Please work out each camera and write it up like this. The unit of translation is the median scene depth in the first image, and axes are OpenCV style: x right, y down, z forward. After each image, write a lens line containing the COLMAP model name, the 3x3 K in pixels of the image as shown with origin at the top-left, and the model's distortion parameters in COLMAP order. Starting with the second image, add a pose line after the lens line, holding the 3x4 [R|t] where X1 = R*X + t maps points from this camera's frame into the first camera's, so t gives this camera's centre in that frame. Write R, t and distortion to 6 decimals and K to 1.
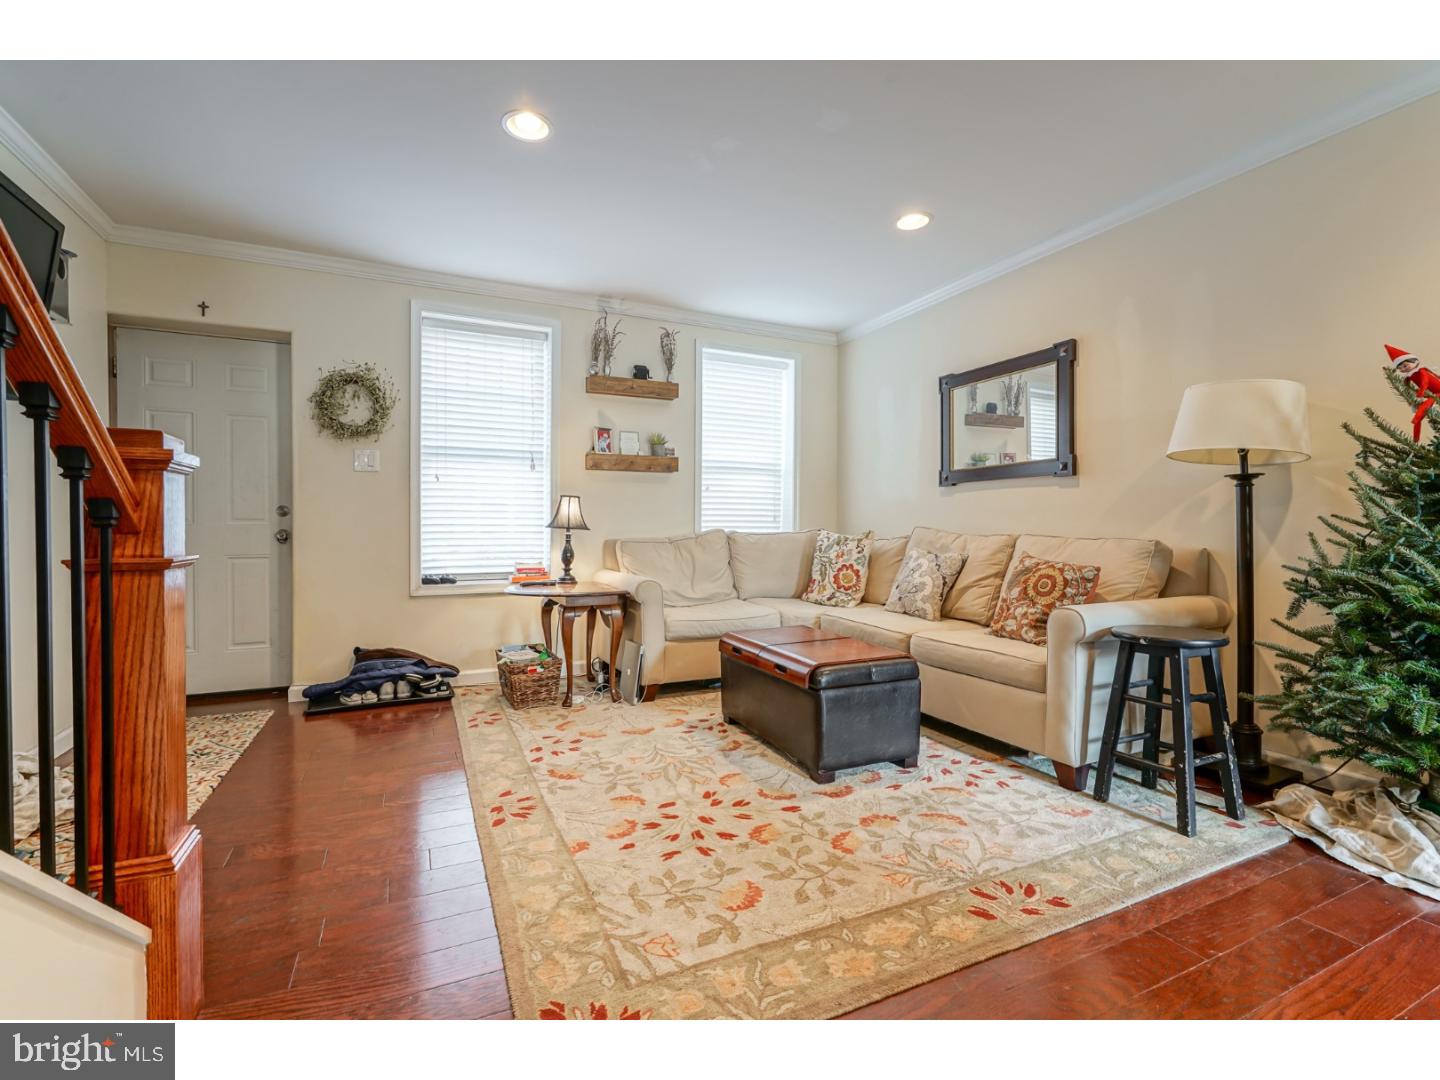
lens RADIAL K [[655.3, 0, 713.5], [0, 655.3, 529.5], [0, 0, 1]] dist [-0.004390, 0.001801]
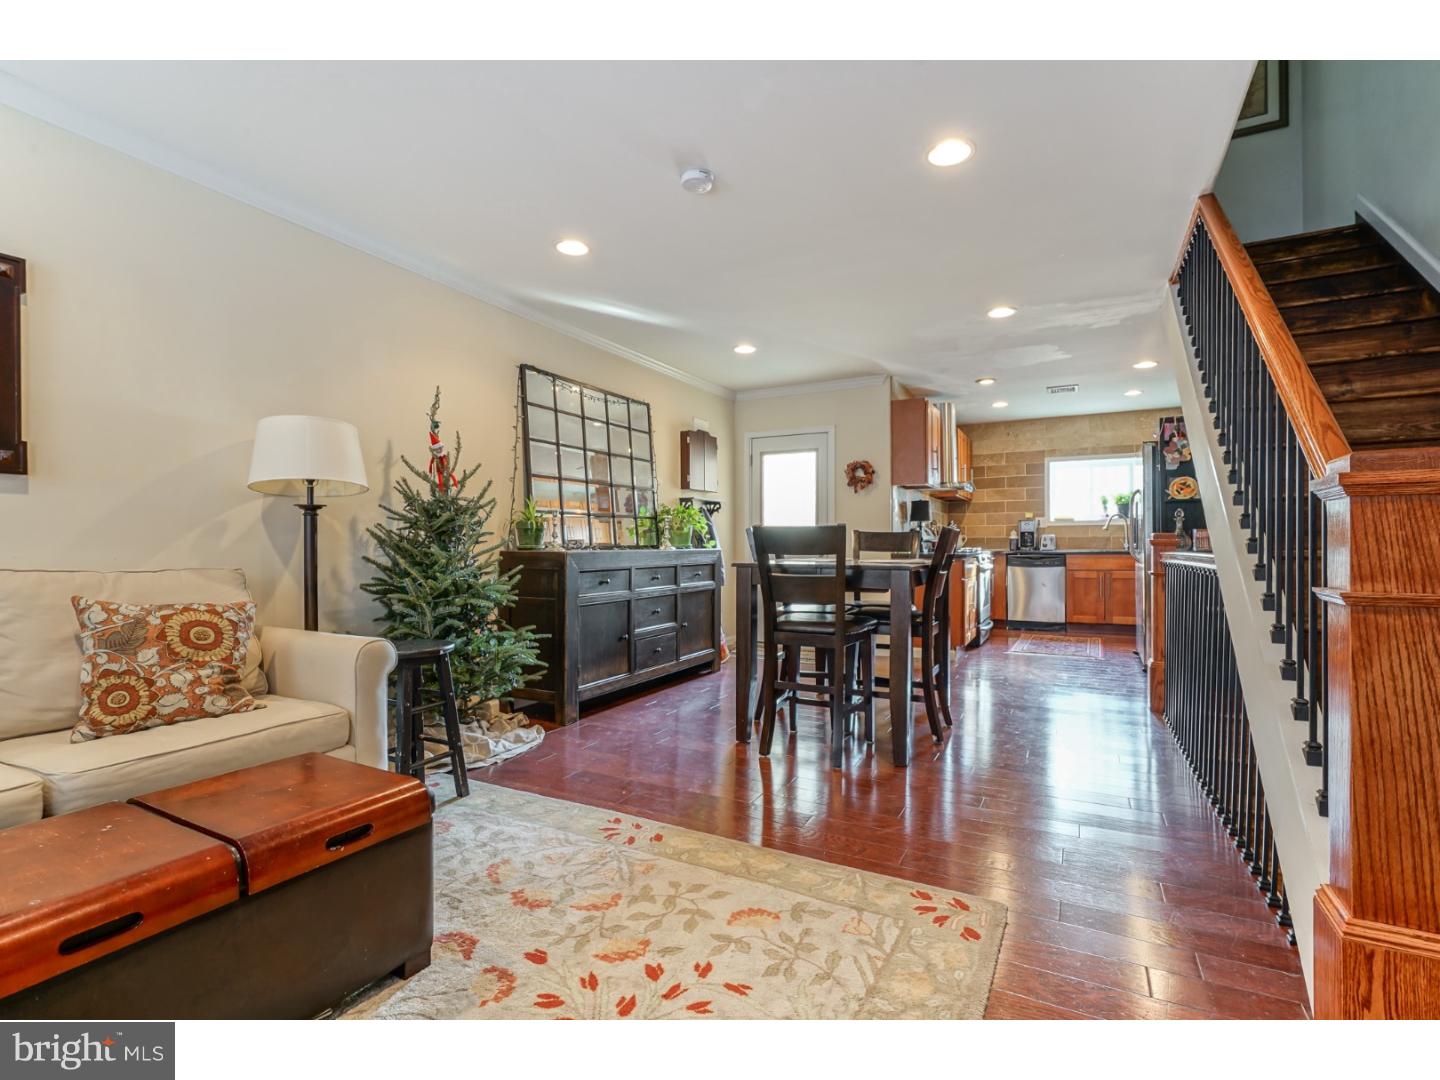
lens RADIAL K [[693.7, 0, 740.0], [0, 693.7, 542.6], [0, 0, 1]] dist [-0.002289, 0.002123]
pose [[-0.627459, 0.003185, 0.778643, -0.428098], [0.005270, 0.999986, 0.000157, -0.013933], [-0.778632, 0.004202, -0.627467, 0.921117]]
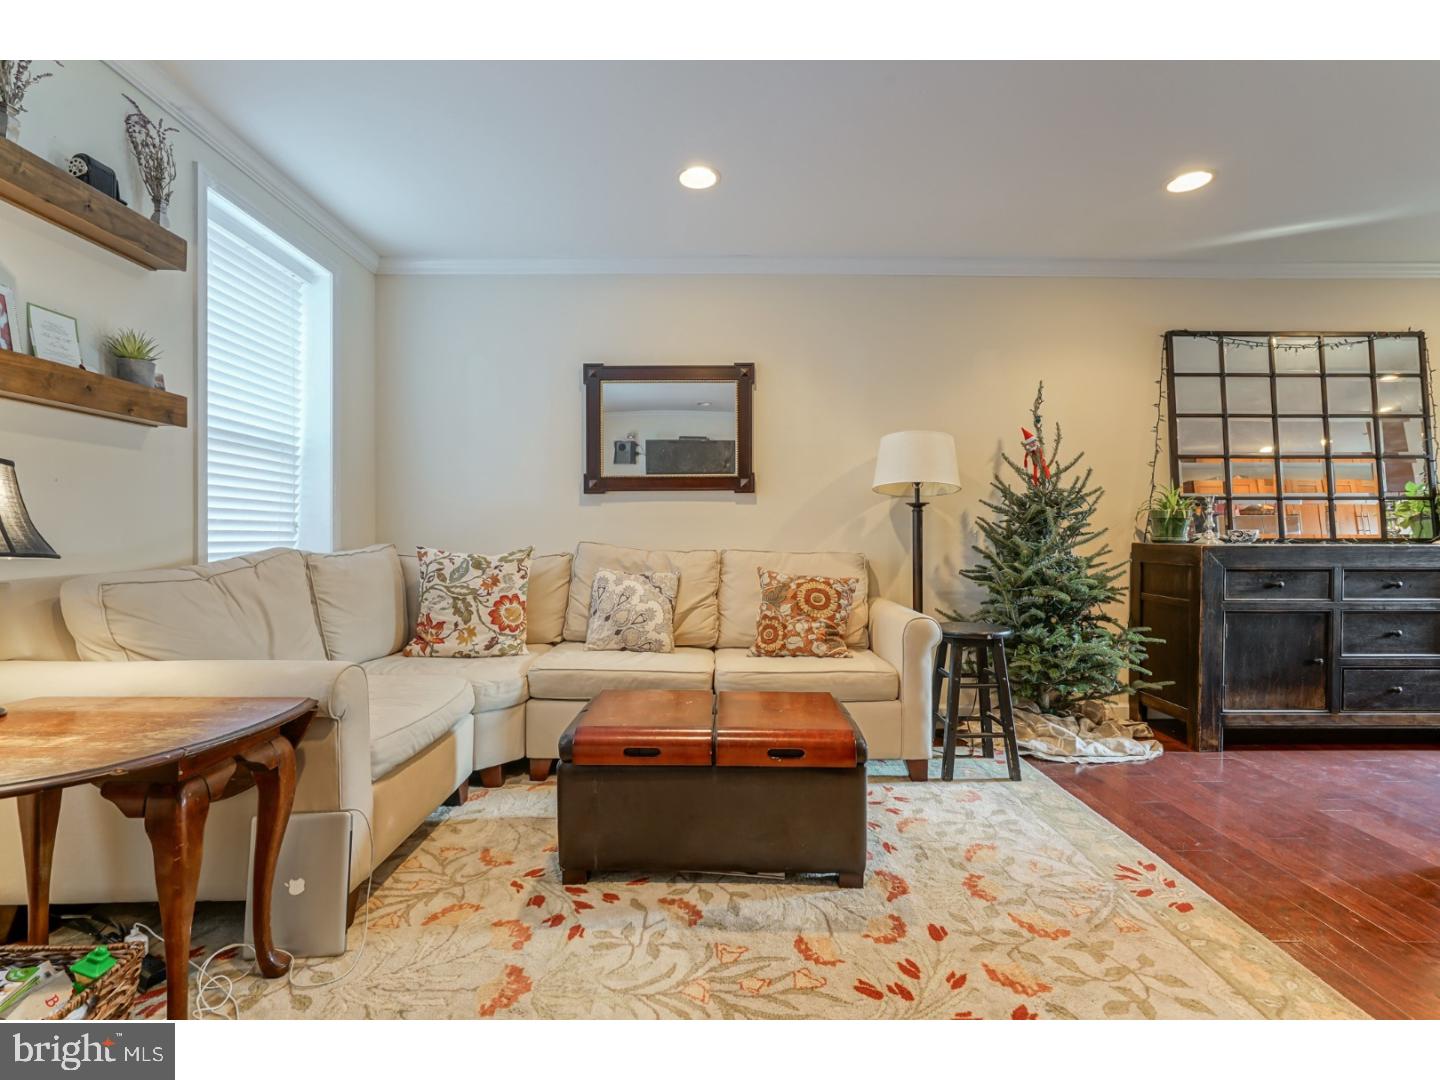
lens RADIAL K [[655.3, 0, 705.6], [0, 655.3, 540.2], [0, 0, 1]] dist [-0.004390, 0.001801]
pose [[0.413238, -0.007461, 0.910593, -0.466014], [0.001619, 0.999971, 0.007458, -0.014894], [-0.910622, -0.001608, 0.413238, 0.662707]]
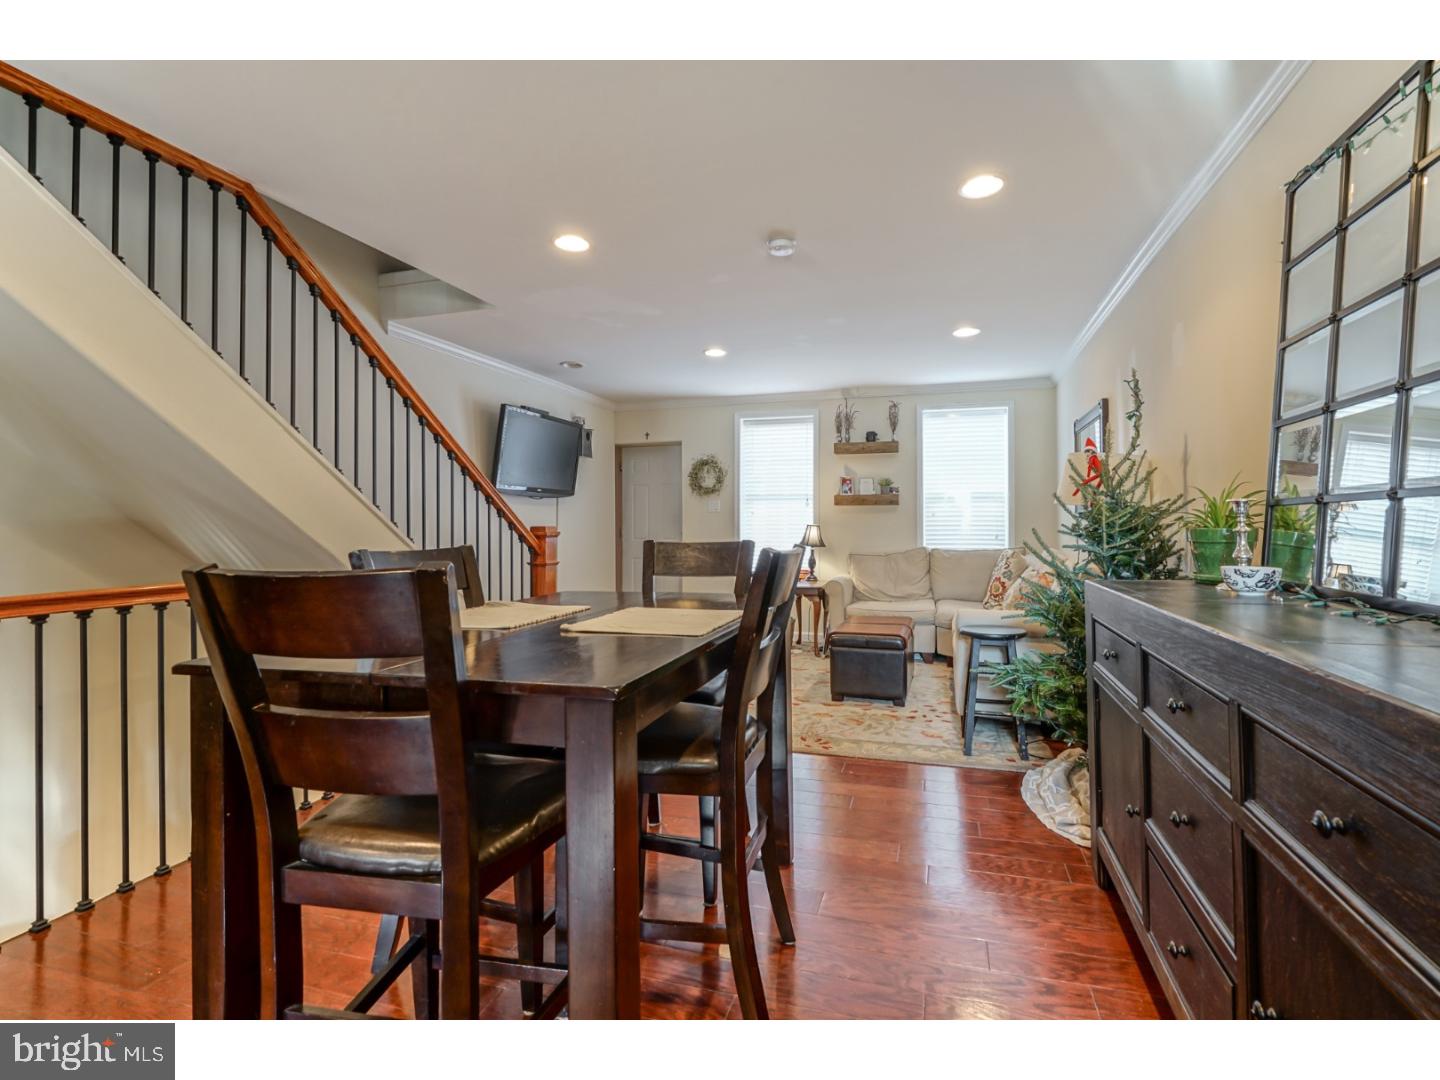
lens RADIAL K [[655.3, 0, 755.0], [0, 655.3, 534.4], [0, 0, 1]] dist [-0.004390, 0.001801]
pose [[0.753527, 0.006898, -0.657381, 0.897917], [0.000166, 0.999943, 0.010682, -0.057123], [0.657417, -0.008158, 0.753482, -0.350031]]
